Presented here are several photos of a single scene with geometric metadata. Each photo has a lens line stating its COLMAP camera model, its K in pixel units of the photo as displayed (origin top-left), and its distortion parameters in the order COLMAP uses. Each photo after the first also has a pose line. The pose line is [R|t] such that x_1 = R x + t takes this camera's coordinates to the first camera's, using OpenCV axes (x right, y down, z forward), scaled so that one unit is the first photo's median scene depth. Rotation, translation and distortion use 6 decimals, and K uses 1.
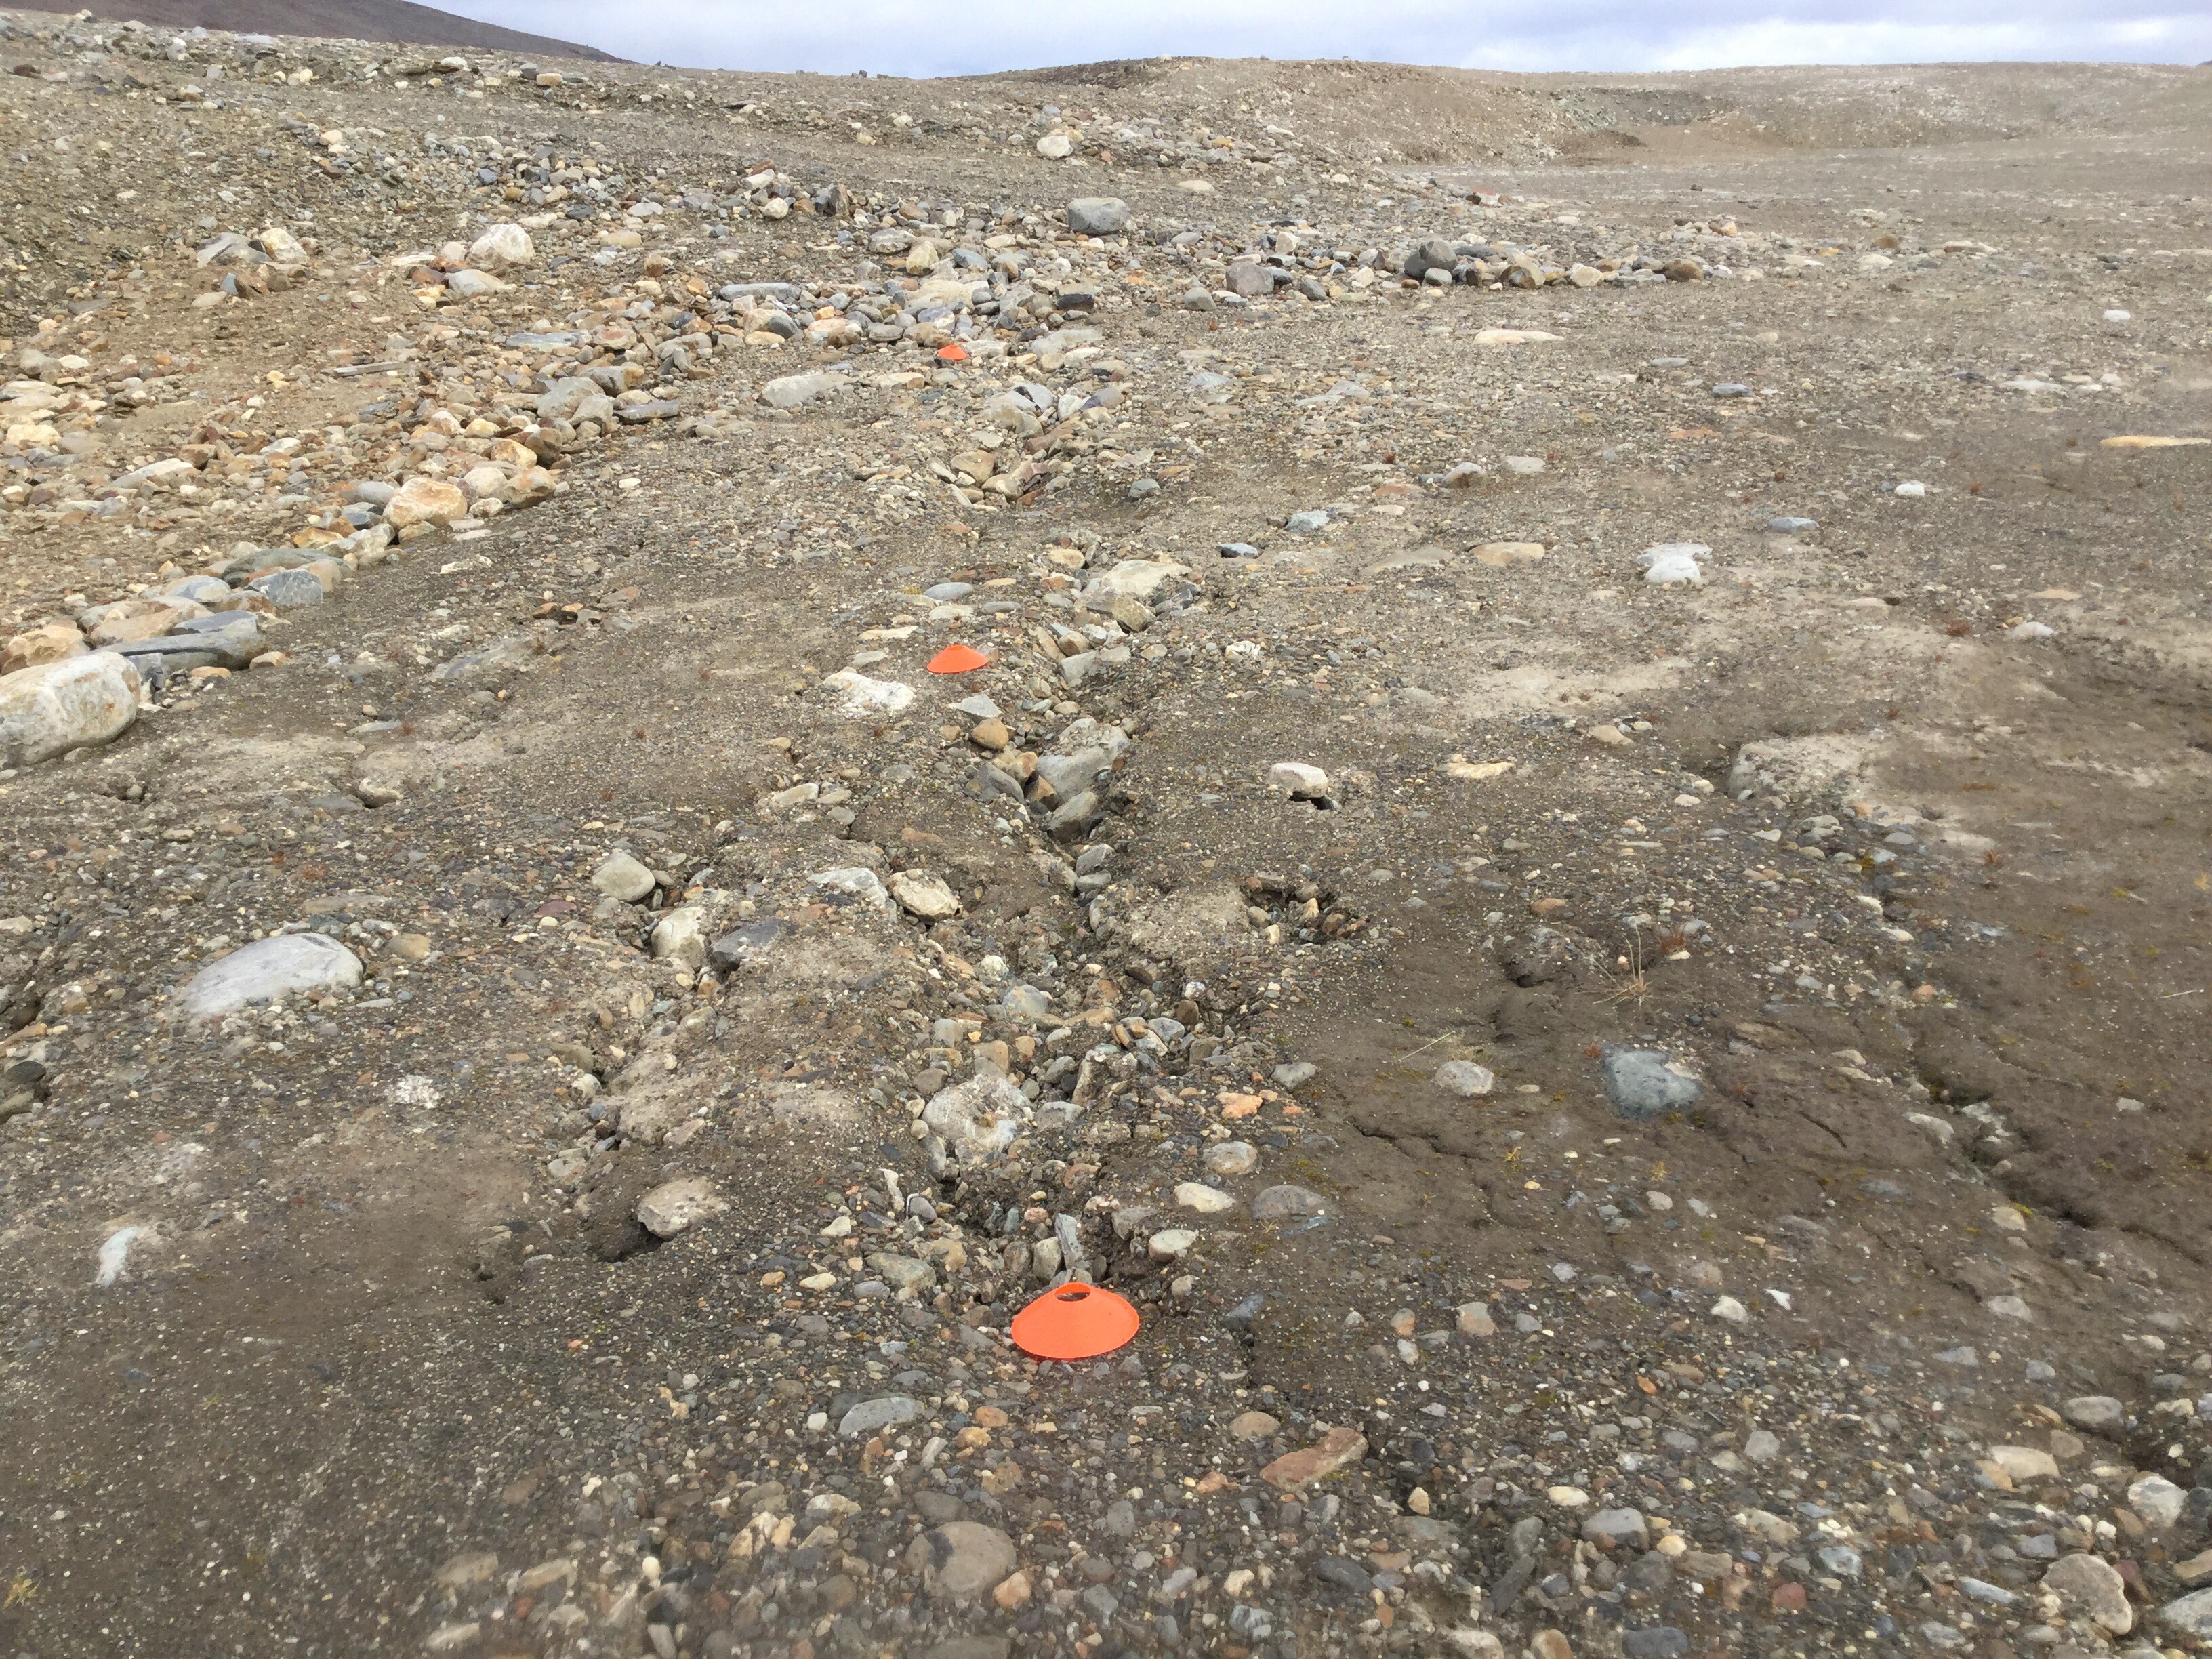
lens RADIAL K [[1950.6, 0, 1097.2], [0, 1950.6, 854.6], [0, 0, 1]] dist [0.084862, -0.159243]
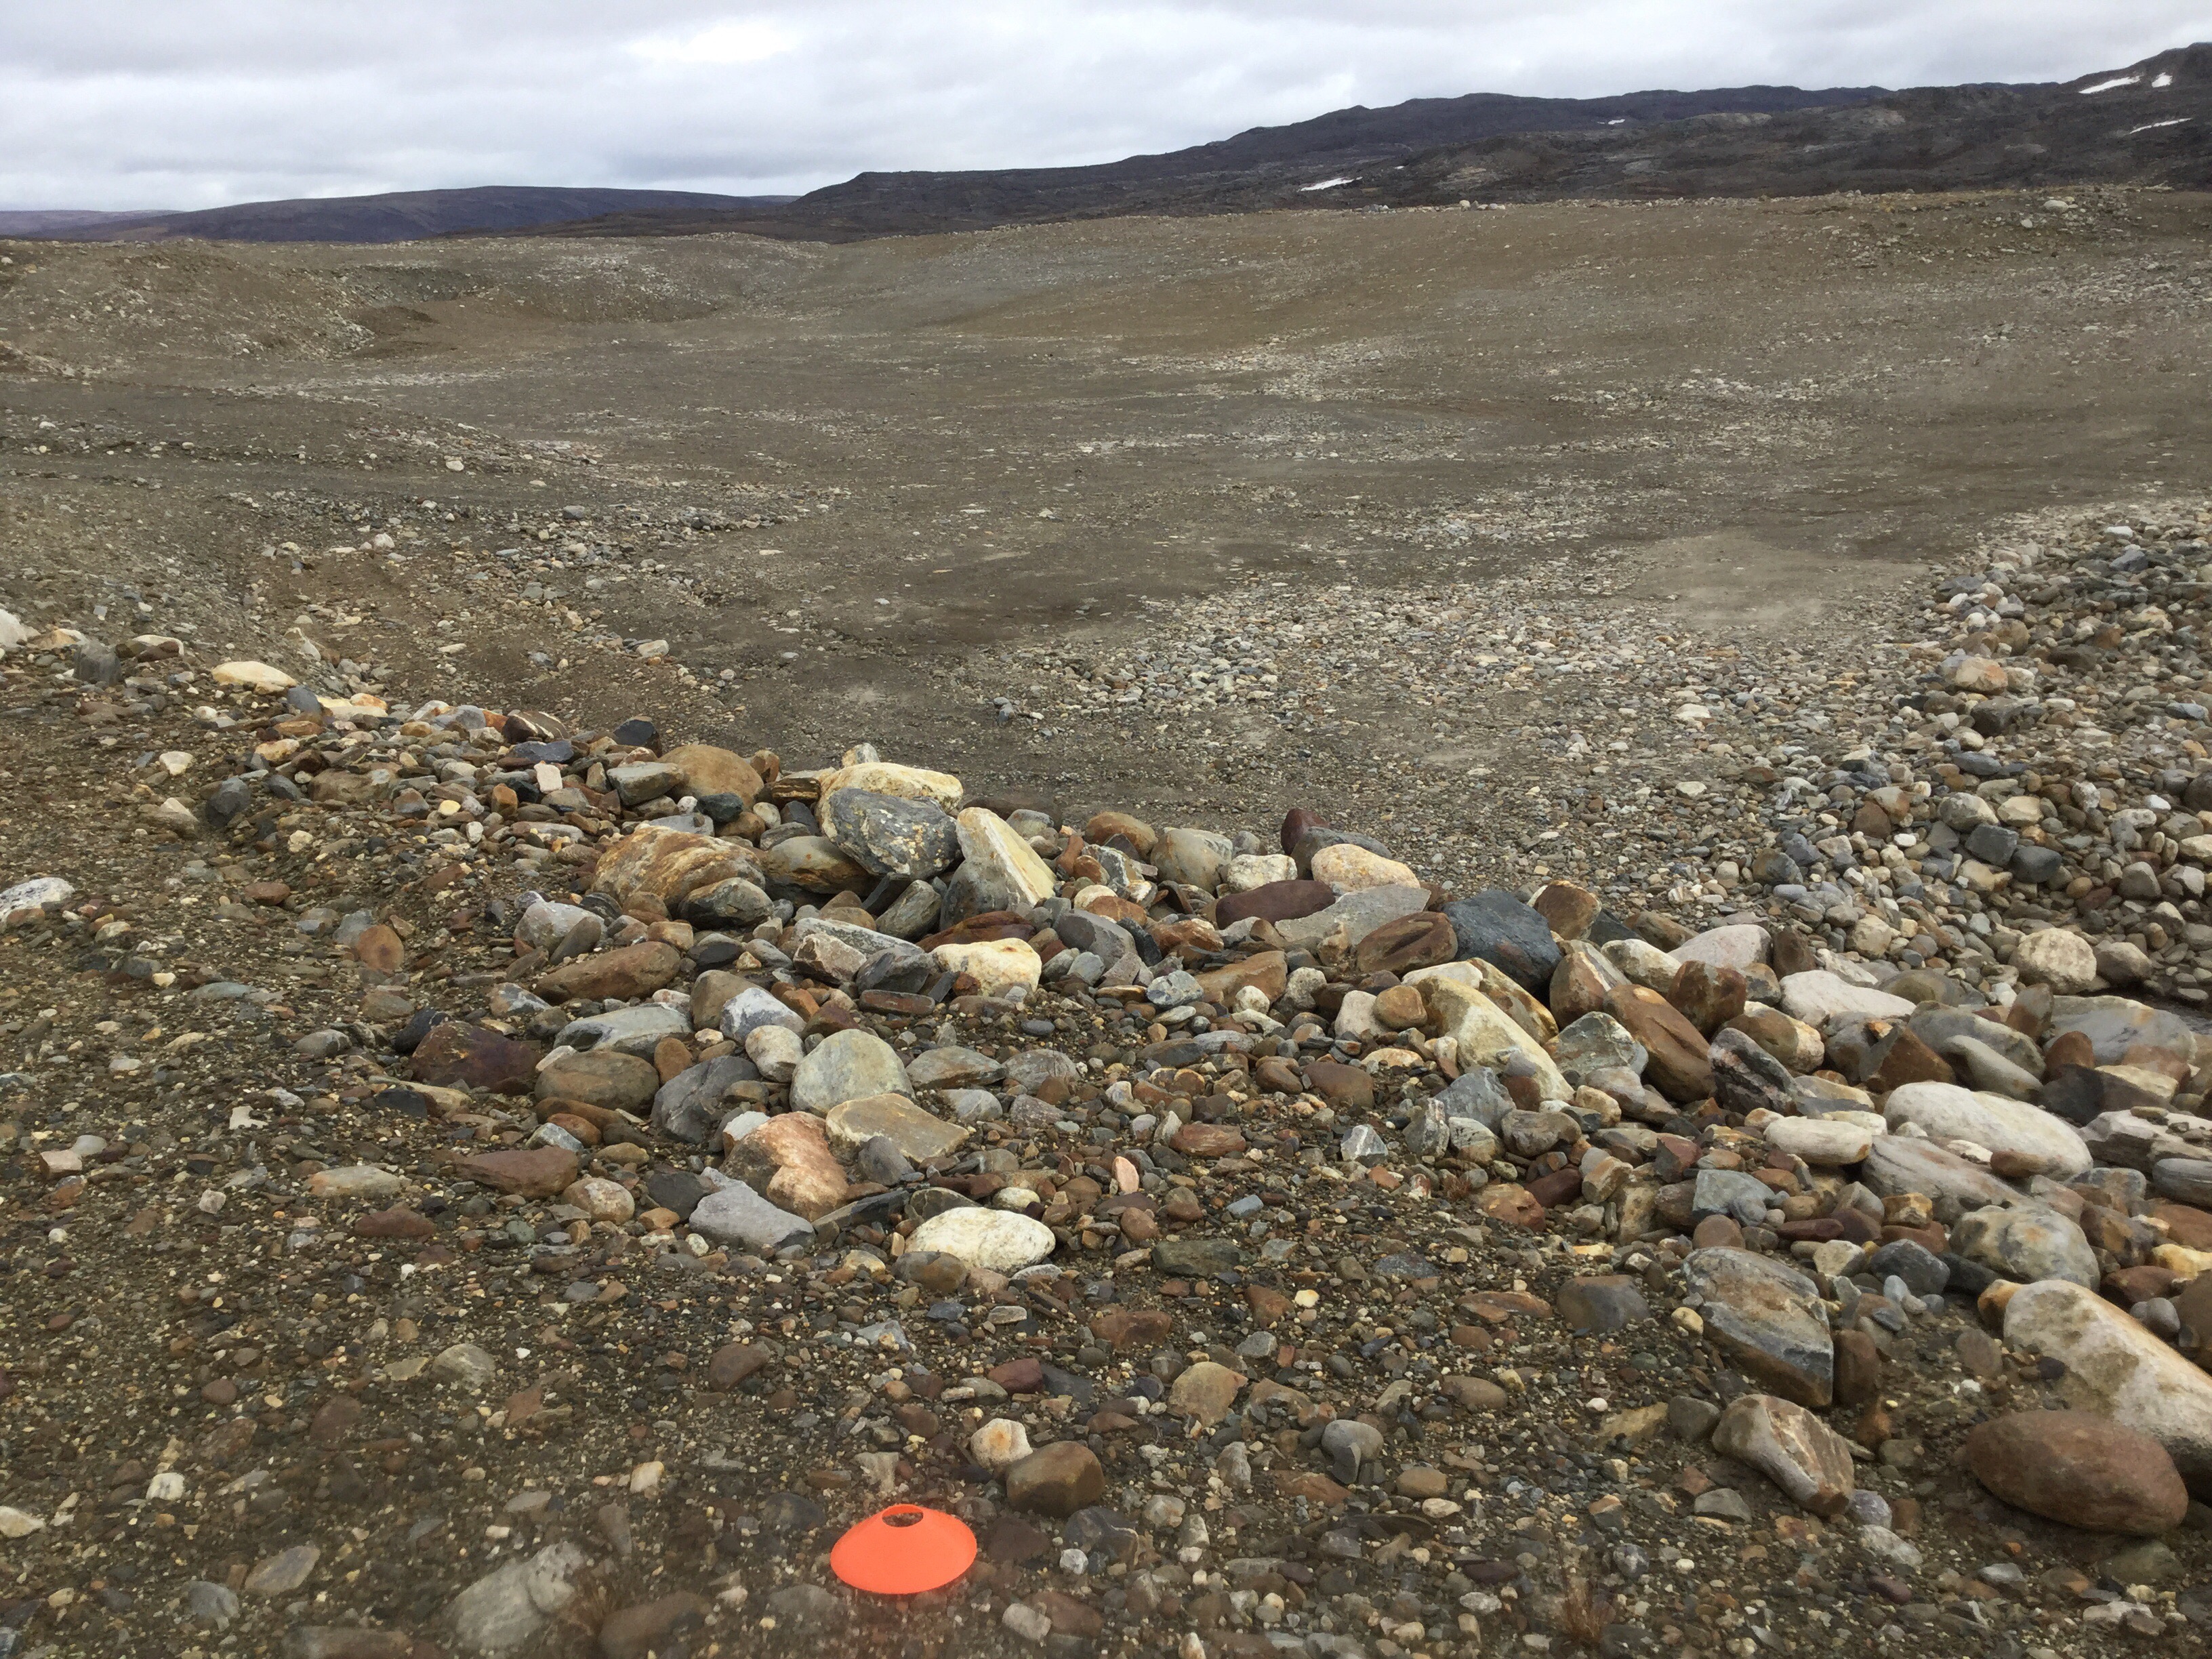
lens RADIAL K [[1910.7, 0, 1106.0], [0, 1910.7, 829.5], [0, 0, 1]] dist [0.109812, -0.318533]
pose [[0.811099, -0.163309, 0.561648, -1.099642], [0.198071, 0.980187, -0.001036, 0.286464], [-0.550351, 0.112086, 0.827376, -1.768983]]
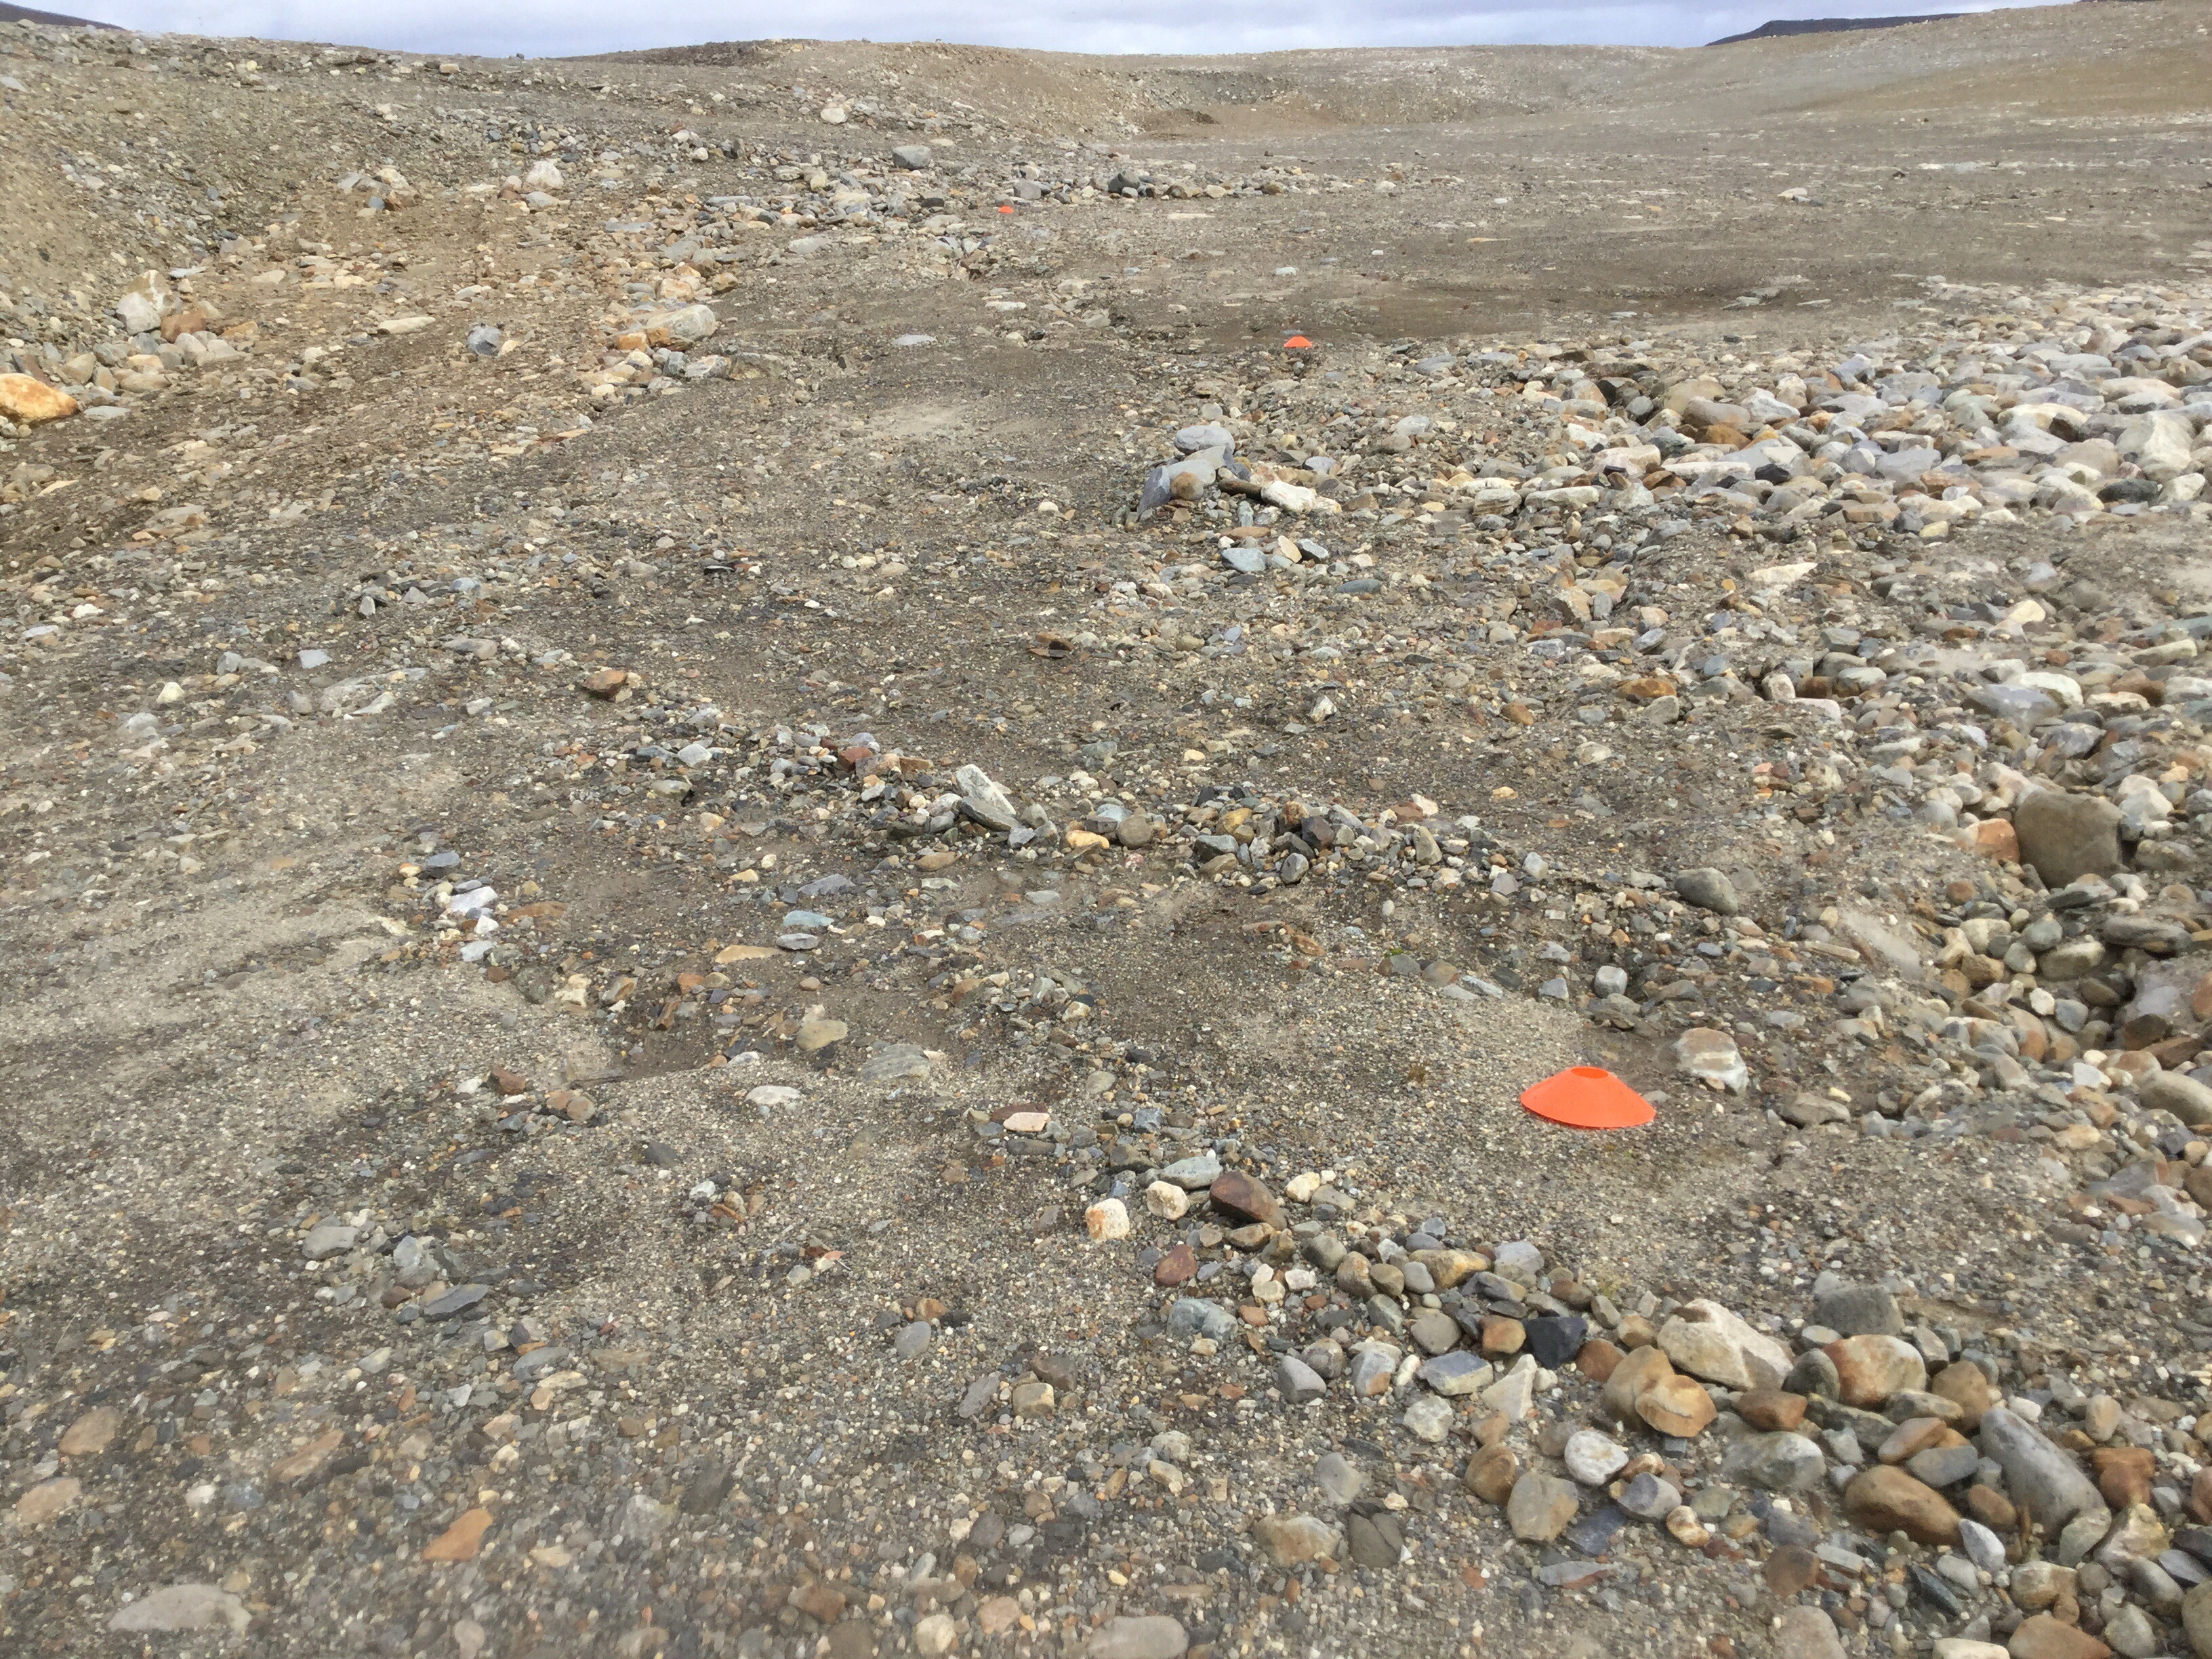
lens RADIAL K [[1946.6, 0, 1106.0], [0, 1946.6, 829.5], [0, 0, 1]] dist [0.094296, -0.199076]
pose [[0.979168, -0.072947, 0.189496, -0.203719], [0.073200, 0.997301, 0.005671, 0.236153], [-0.189398, 0.008318, 0.981865, -0.627675]]
